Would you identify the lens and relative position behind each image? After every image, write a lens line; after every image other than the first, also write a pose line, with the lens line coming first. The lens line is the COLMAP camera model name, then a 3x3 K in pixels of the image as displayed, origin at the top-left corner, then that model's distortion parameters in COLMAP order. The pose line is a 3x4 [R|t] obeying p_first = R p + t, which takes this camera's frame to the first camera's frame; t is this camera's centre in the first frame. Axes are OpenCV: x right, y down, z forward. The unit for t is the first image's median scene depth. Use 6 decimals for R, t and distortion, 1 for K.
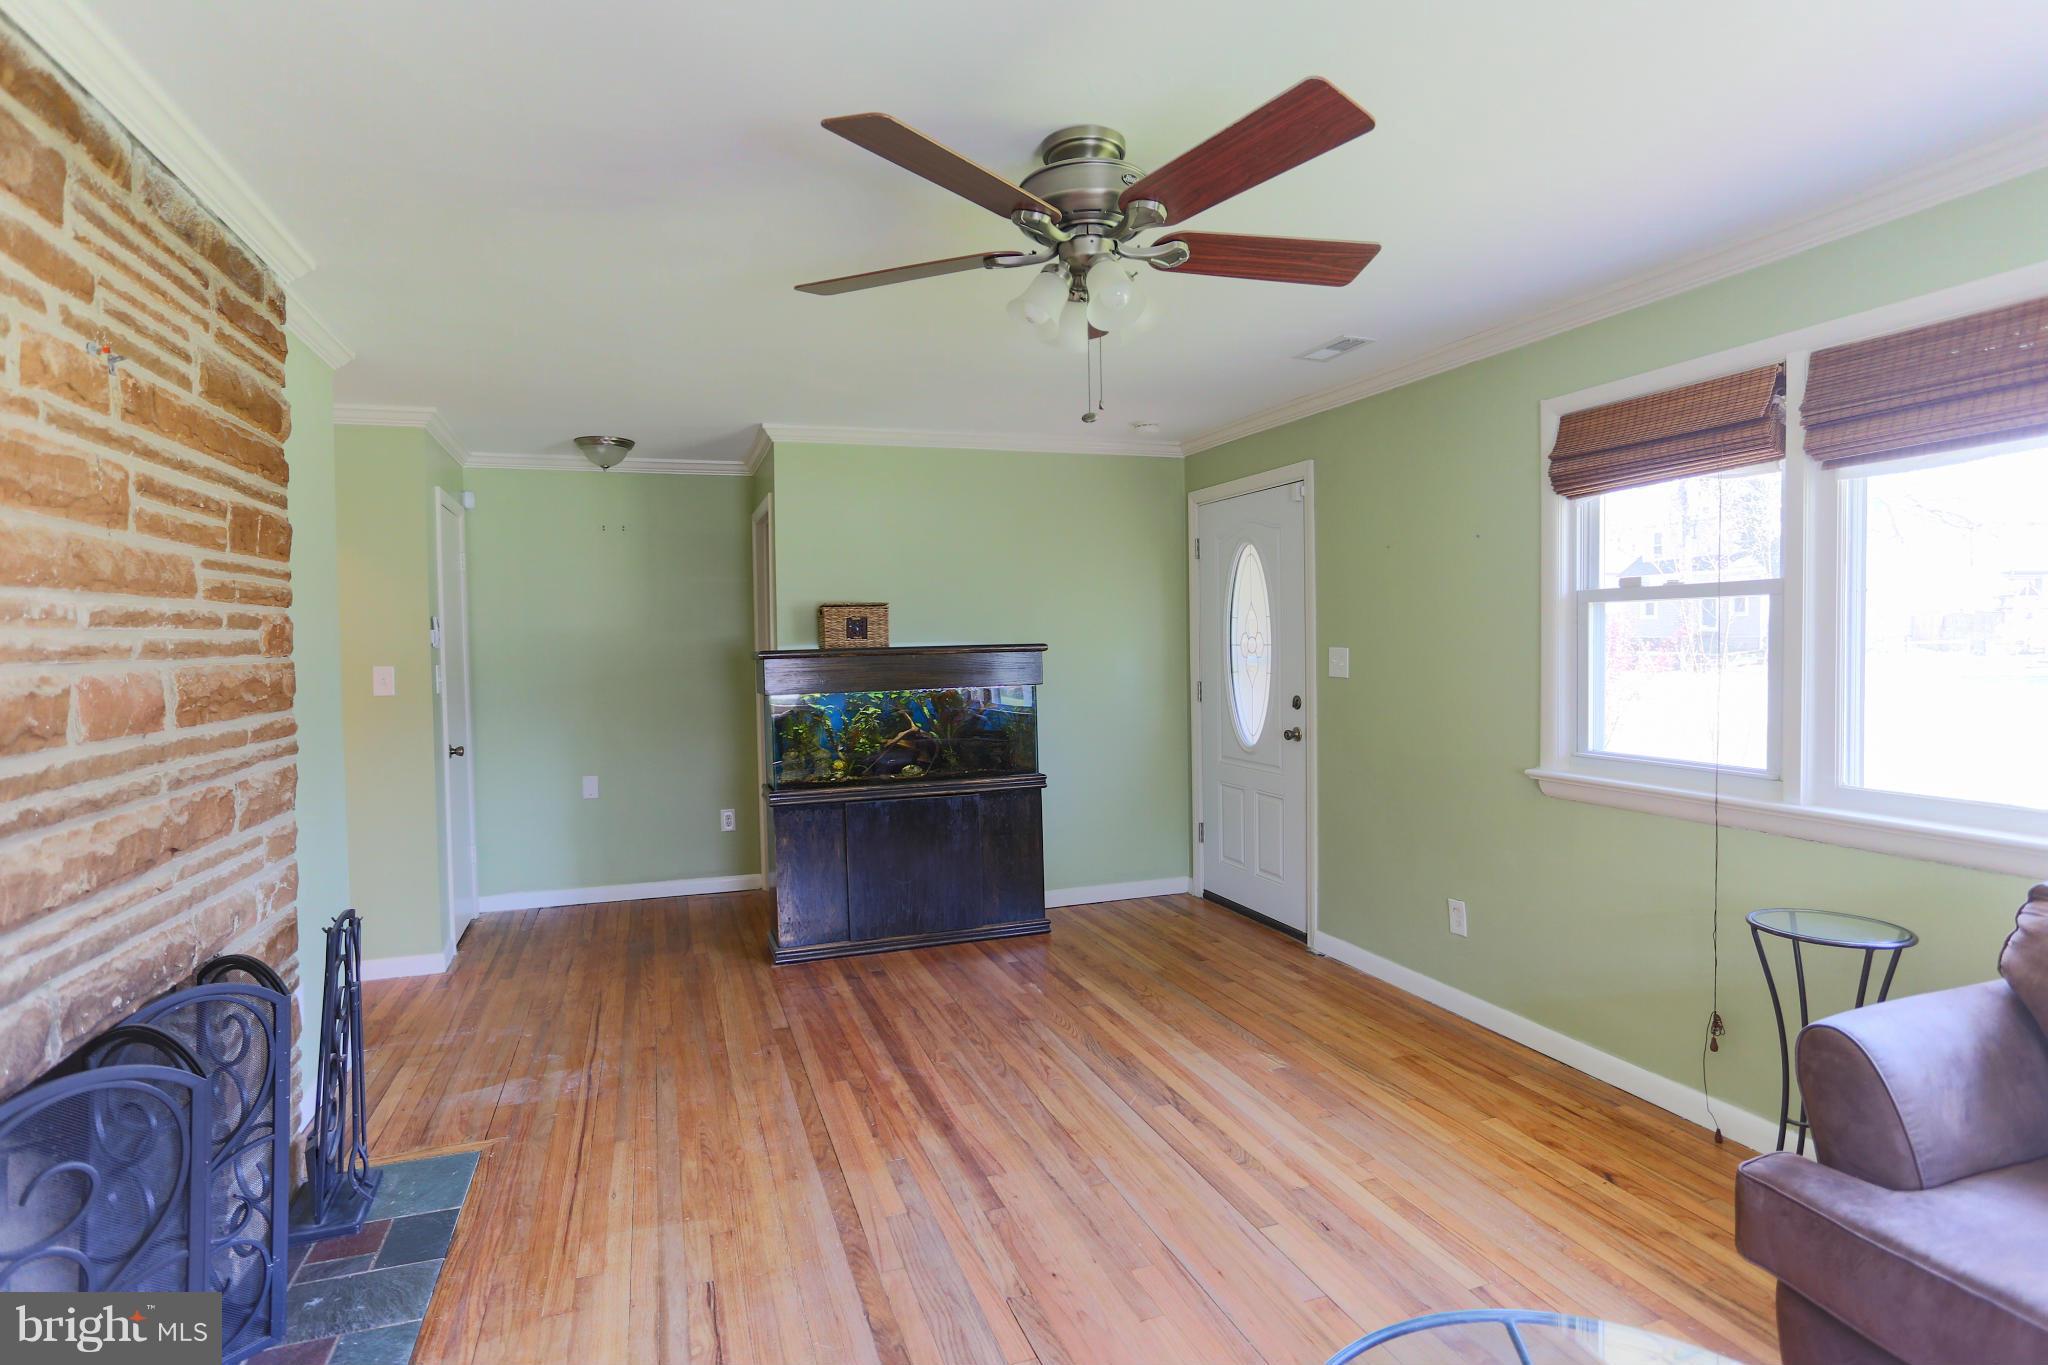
lens RADIAL K [[1034.6, 0, 1017.9], [0, 1034.6, 657.9], [0, 0, 1]] dist [-0.054497, 0.039305]
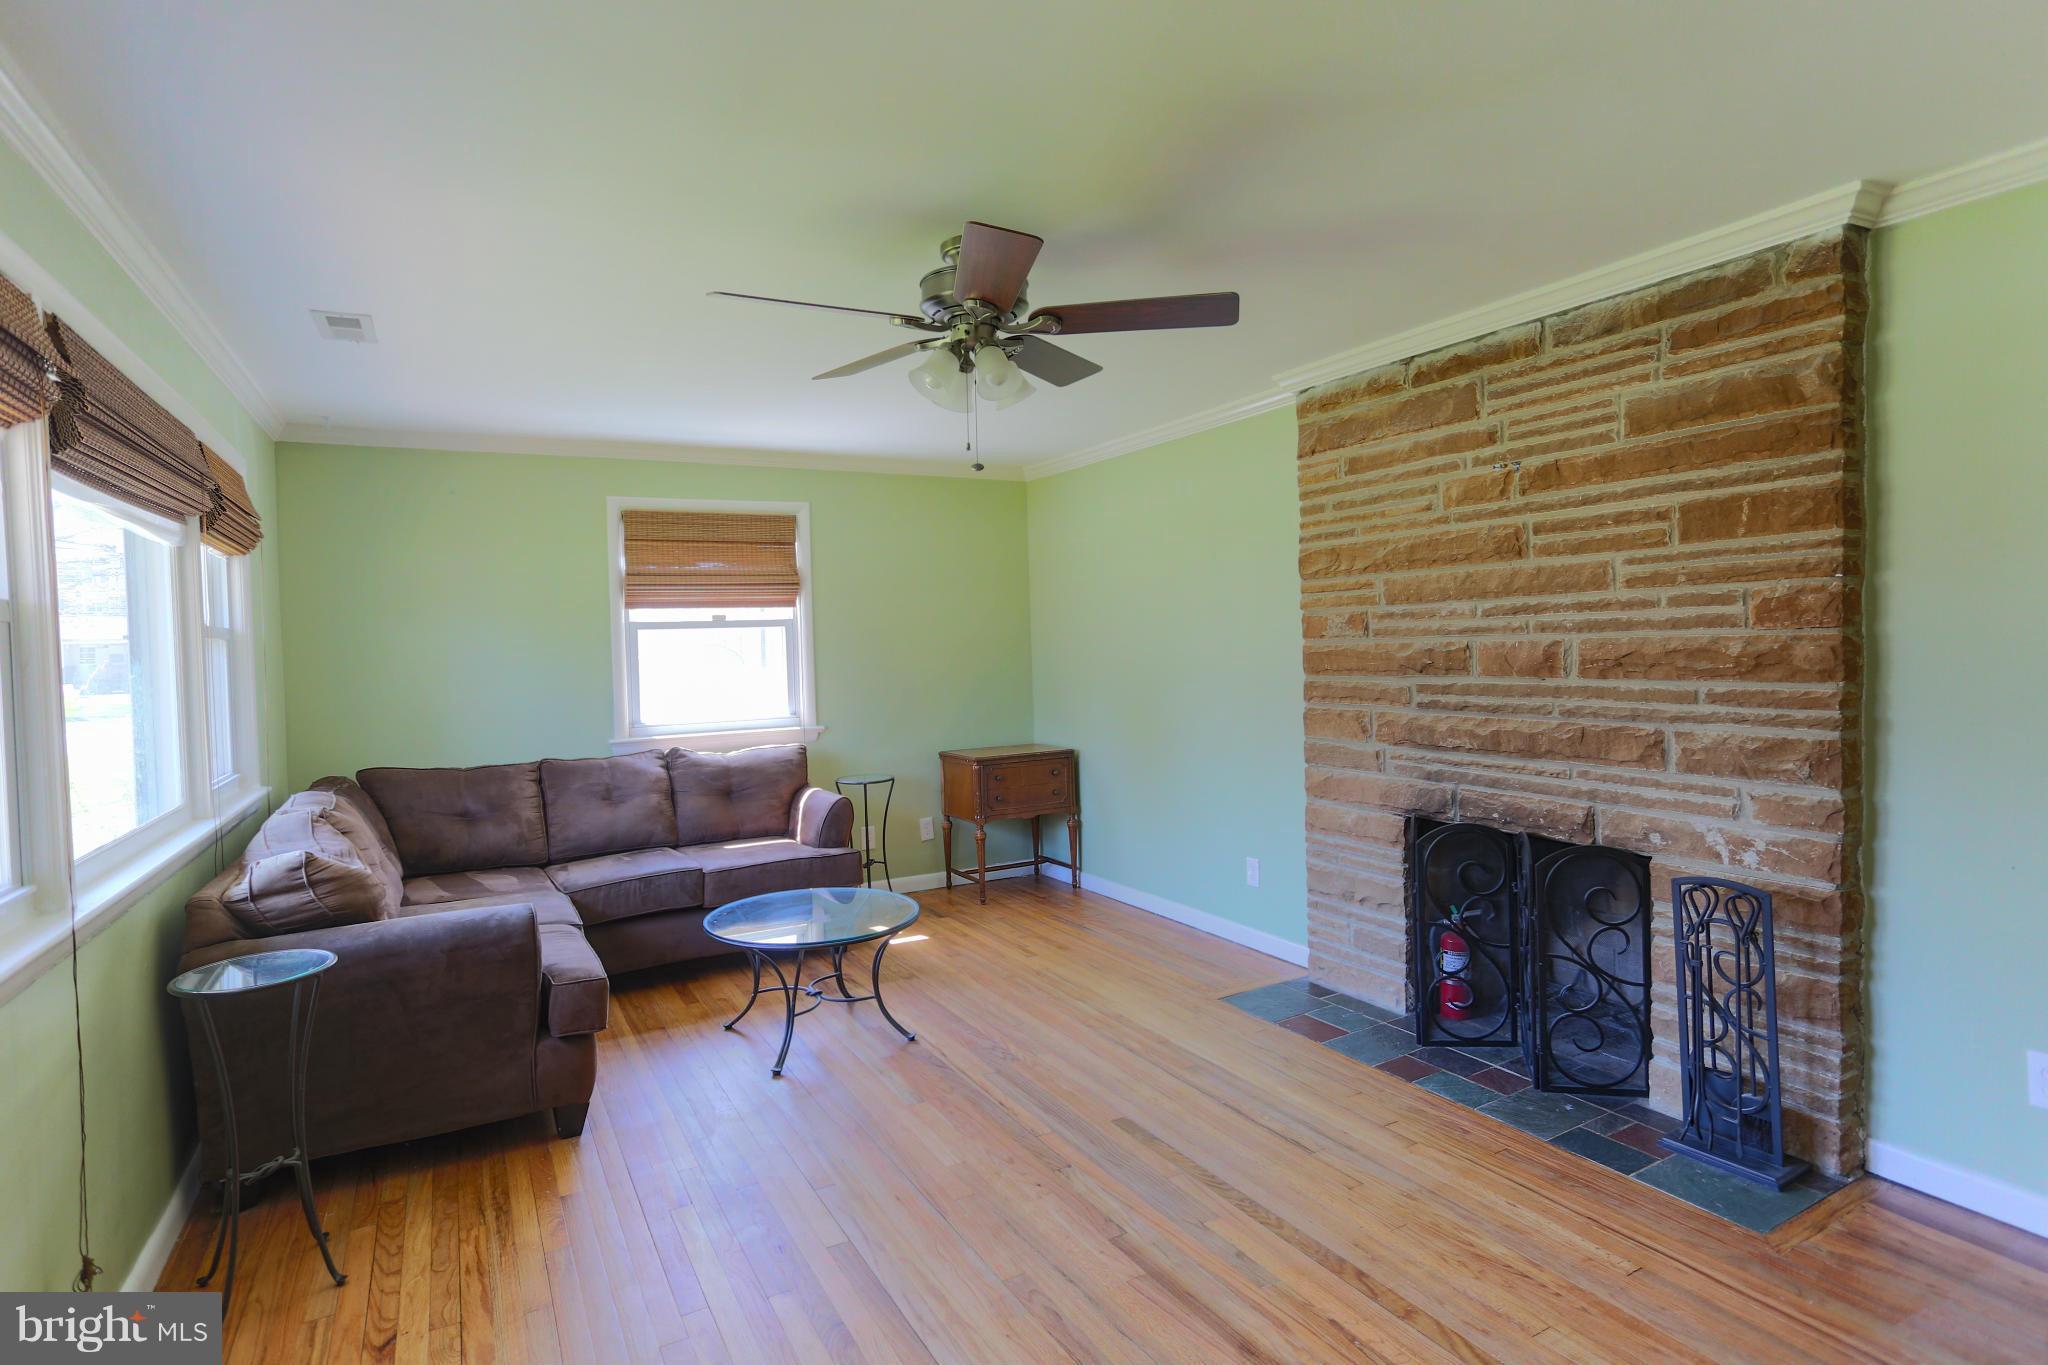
lens RADIAL K [[1034.6, 0, 1017.9], [0, 1034.6, 657.9], [0, 0, 1]] dist [-0.054497, 0.039305]
pose [[-0.984499, 0.046402, -0.169140, 0.236757], [0.041029, 0.998540, 0.035129, -0.045787], [0.170523, 0.027644, -0.984966, 2.196070]]
